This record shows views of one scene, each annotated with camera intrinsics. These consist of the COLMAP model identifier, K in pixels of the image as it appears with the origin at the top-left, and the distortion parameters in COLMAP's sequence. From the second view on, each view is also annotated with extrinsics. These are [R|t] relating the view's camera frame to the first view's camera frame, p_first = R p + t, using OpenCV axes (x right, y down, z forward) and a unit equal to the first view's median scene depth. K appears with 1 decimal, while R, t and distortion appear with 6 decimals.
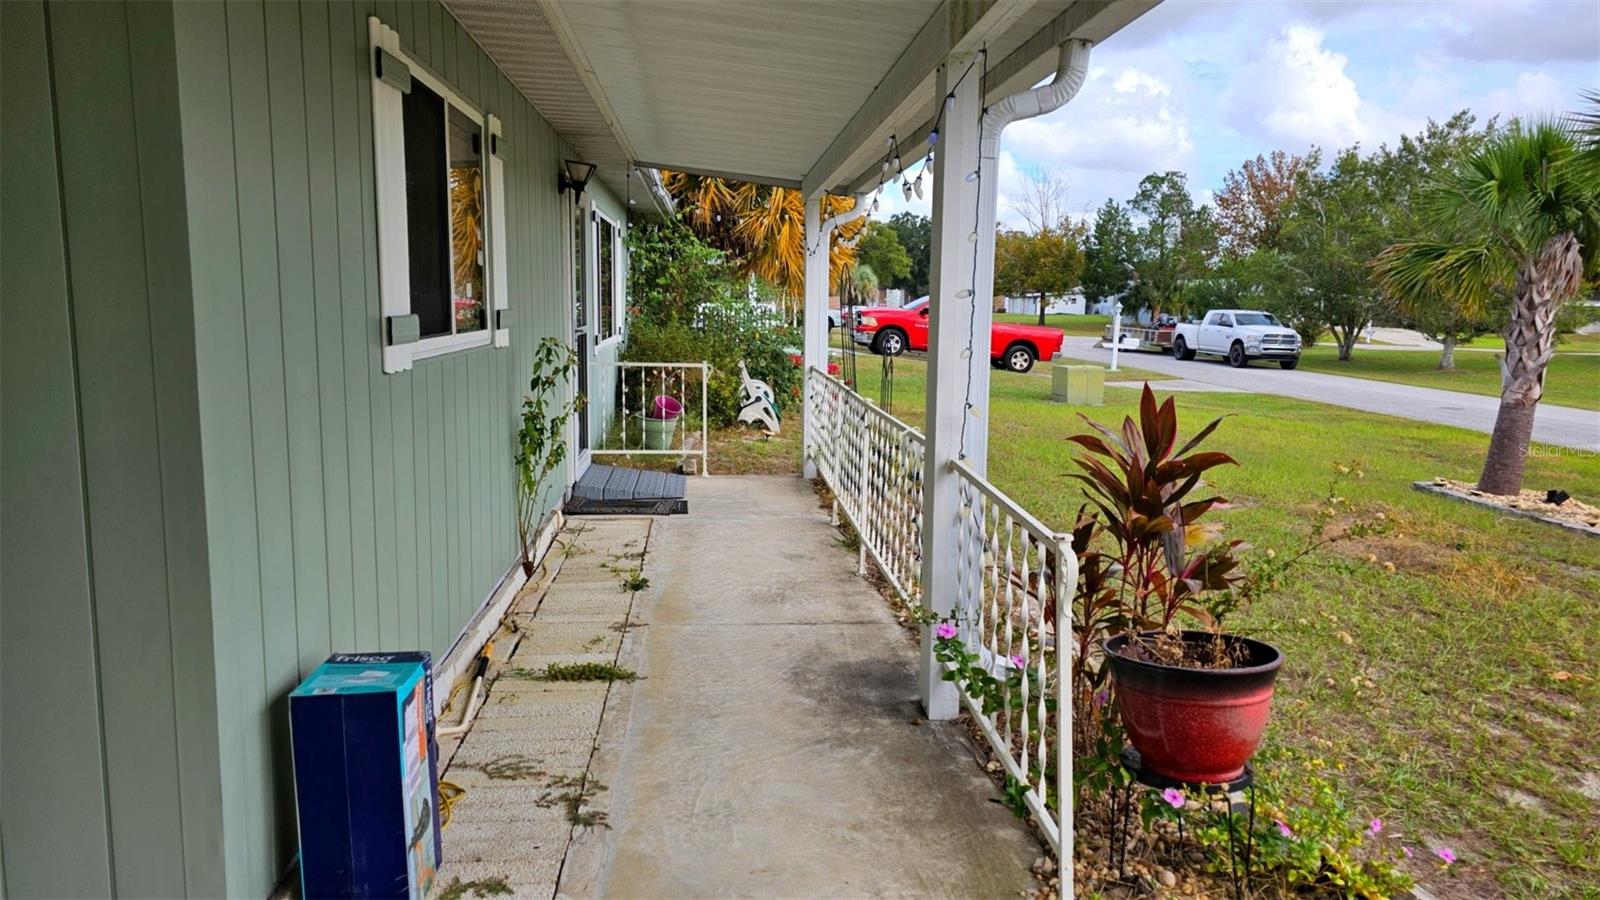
lens RADIAL K [[1070.9, 0, 805.3], [0, 1070.9, 448.7], [0, 0, 1]] dist [0.081473, -0.074175]
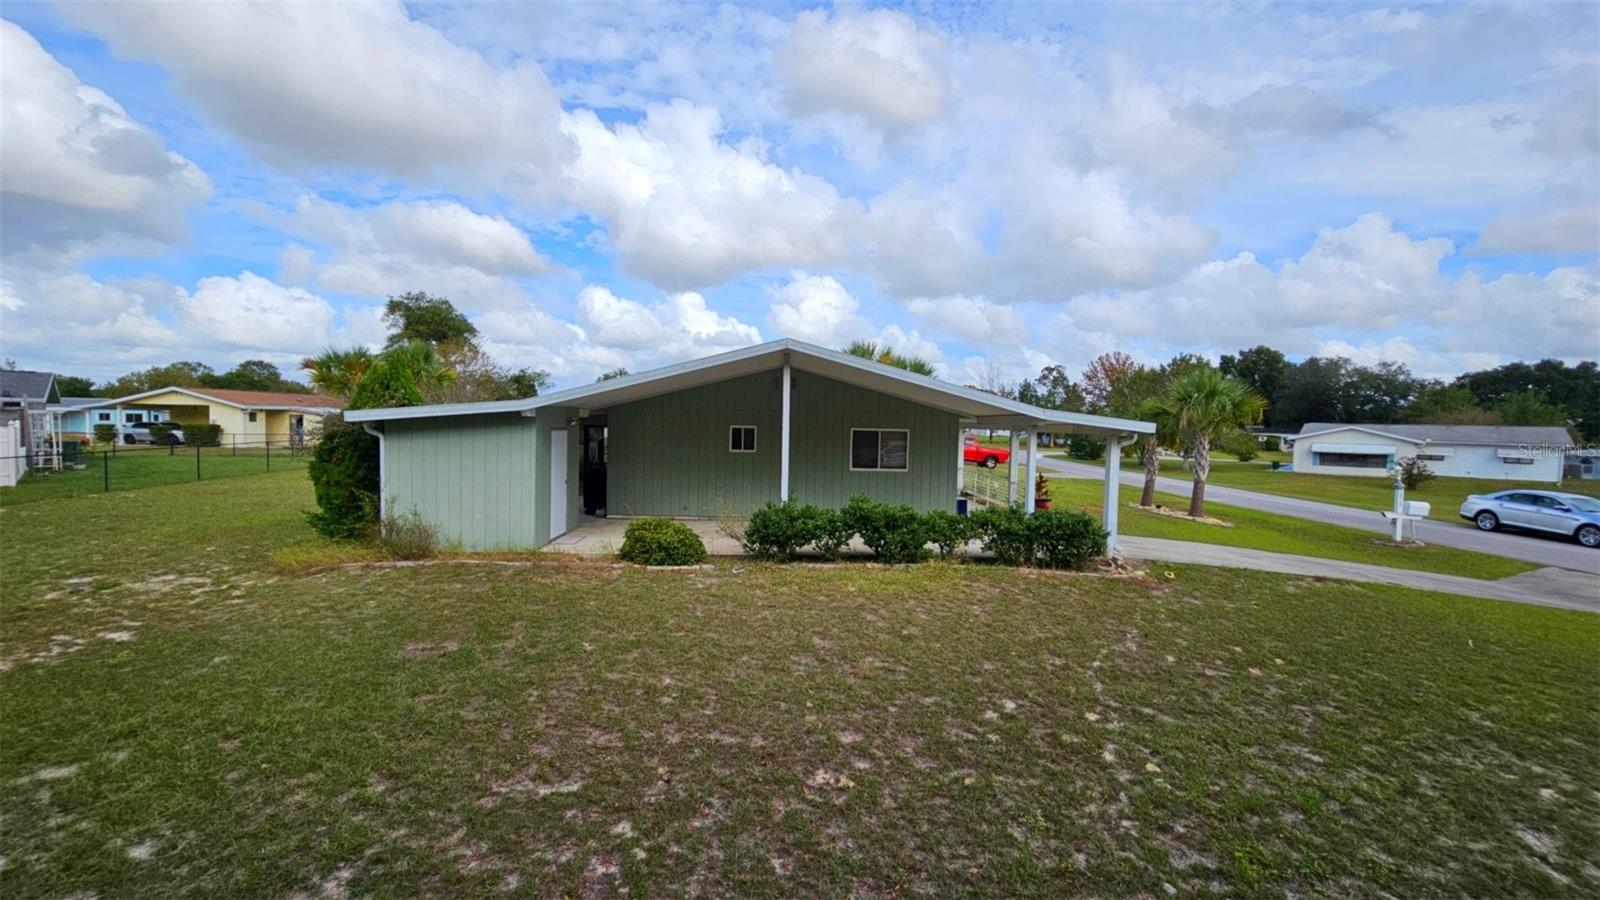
lens RADIAL K [[653.2, 0, 798.4], [0, 653.2, 444.7], [0, 0, 1]] dist [-0.000618, -0.000655]
pose [[0.998002, 0.009409, -0.062471, -0.100560], [-0.015755, 0.994672, -0.101883, 0.022696], [0.061180, 0.102664, 0.992833, -0.342544]]
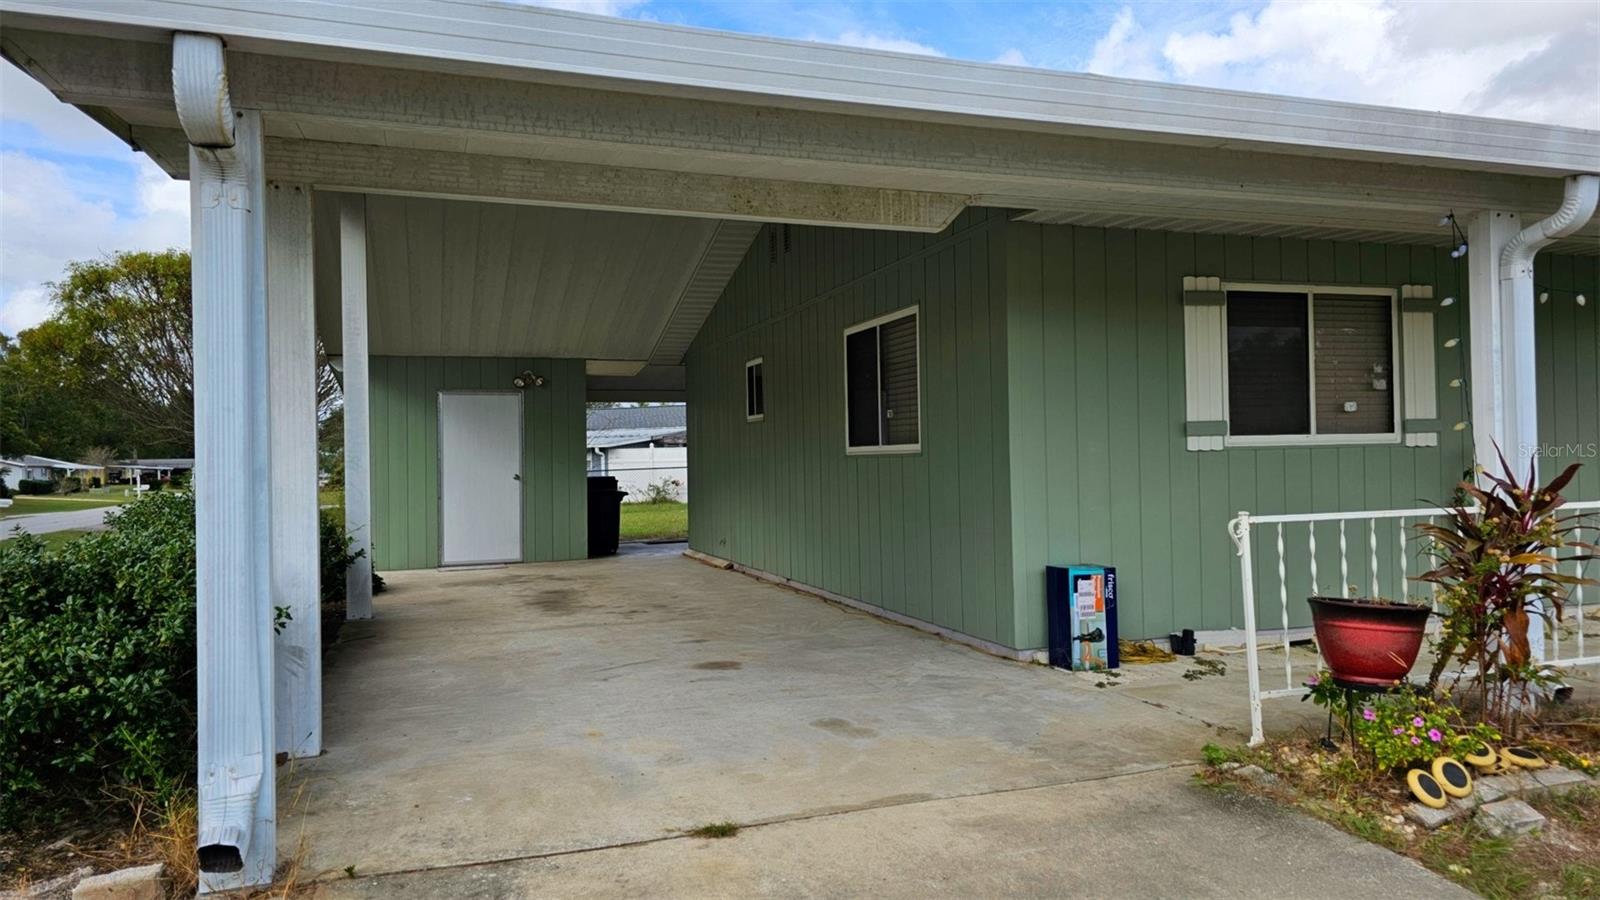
lens RADIAL K [[1070.9, 0, 805.3], [0, 1070.9, 448.7], [0, 0, 1]] dist [0.081473, -0.074175]
pose [[0.244336, -0.029892, -0.969230, 0.112457], [-0.110606, 0.992142, -0.058482, 0.009924], [0.963362, 0.121492, 0.239110, -0.011181]]
